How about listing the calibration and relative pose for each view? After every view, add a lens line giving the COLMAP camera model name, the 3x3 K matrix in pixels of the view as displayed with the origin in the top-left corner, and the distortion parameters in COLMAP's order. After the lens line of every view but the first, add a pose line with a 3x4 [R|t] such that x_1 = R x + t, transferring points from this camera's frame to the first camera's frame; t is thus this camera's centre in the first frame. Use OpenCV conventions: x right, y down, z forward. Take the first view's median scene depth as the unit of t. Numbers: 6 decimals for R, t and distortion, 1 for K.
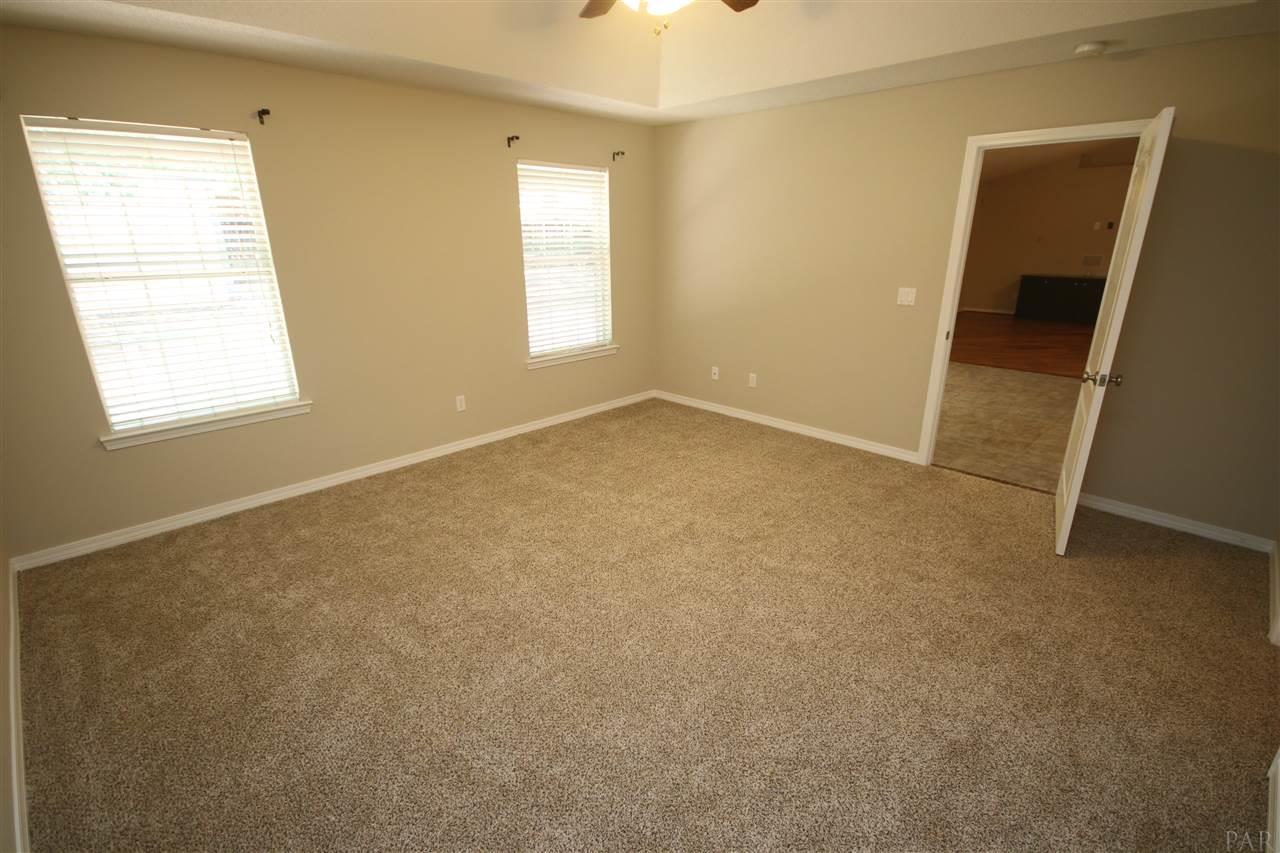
lens RADIAL K [[592.5, 0, 642.4], [0, 592.5, 437.2], [0, 0, 1]] dist [-0.001136, -0.000004]
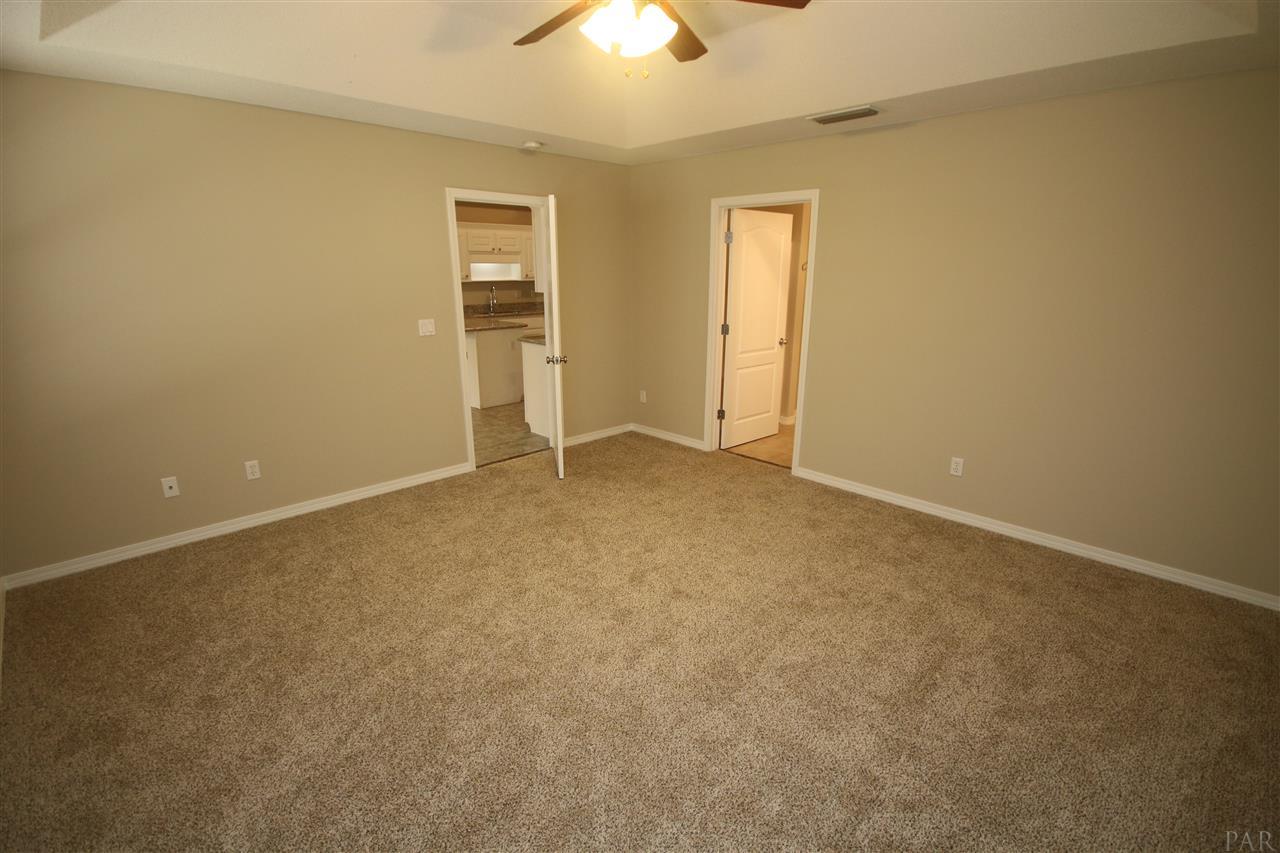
lens RADIAL K [[592.5, 0, 642.4], [0, 592.5, 437.2], [0, 0, 1]] dist [-0.001136, -0.000004]
pose [[0.021037, -0.277129, 0.960602, -0.617356], [0.327538, 0.909701, 0.255271, -0.203464], [-0.944604, 0.309264, 0.109908, 0.578544]]
